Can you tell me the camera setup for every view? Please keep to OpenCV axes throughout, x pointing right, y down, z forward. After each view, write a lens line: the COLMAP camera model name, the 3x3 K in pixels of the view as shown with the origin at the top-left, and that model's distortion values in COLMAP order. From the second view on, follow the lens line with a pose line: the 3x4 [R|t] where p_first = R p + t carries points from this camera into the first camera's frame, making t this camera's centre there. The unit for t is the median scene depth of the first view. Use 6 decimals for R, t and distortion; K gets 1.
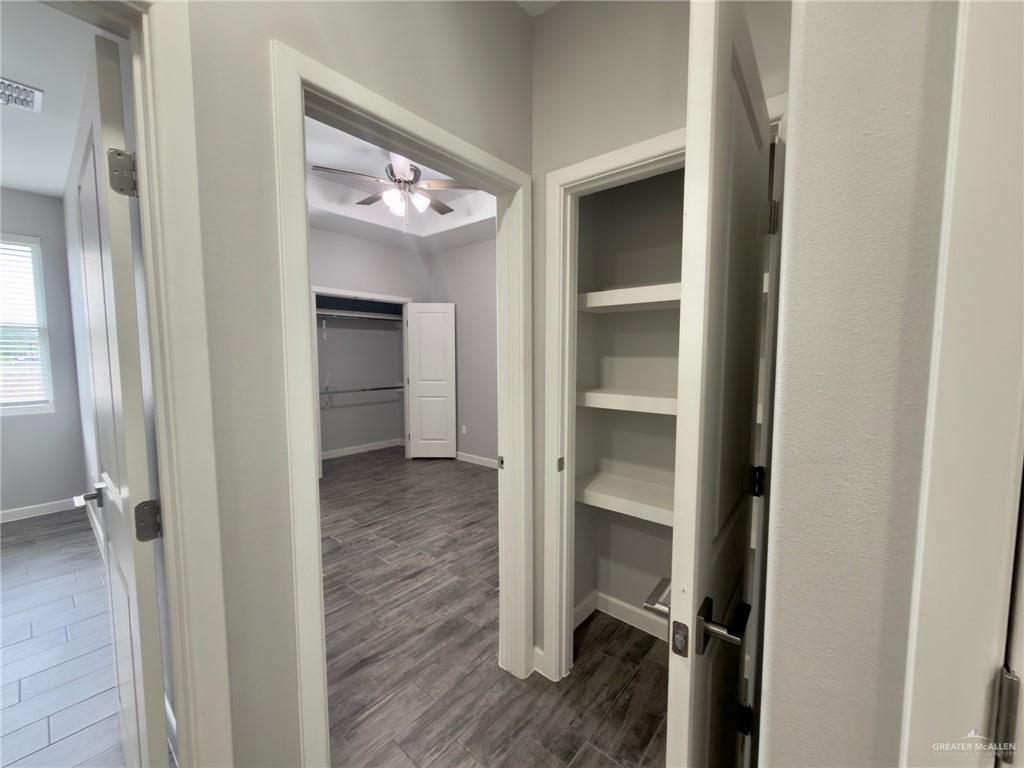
lens RADIAL K [[408.8, 0, 512.0], [0, 408.8, 384.0], [0, 0, 1]] dist [-0.000742, 0.000483]
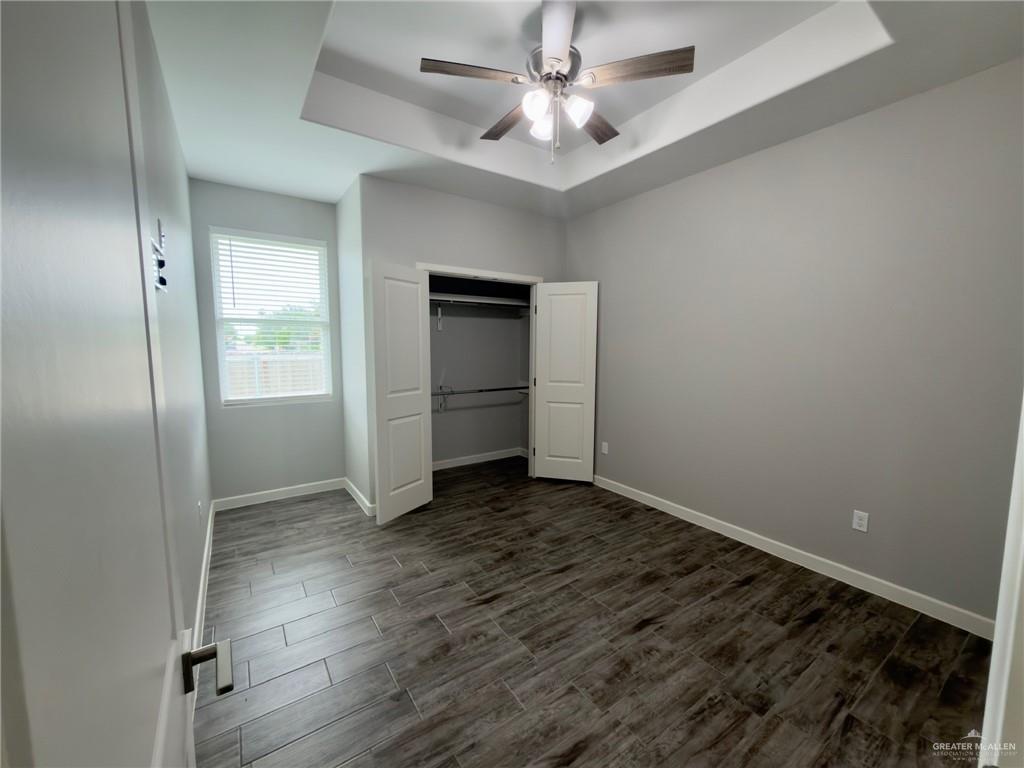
lens RADIAL K [[408.8, 0, 512.0], [0, 408.8, 384.0], [0, 0, 1]] dist [-0.000742, 0.000483]
pose [[0.964862, 0.030219, -0.261013, -0.121401], [-0.024189, 0.999362, 0.026285, -0.031434], [0.261641, -0.019048, 0.964977, 0.297883]]
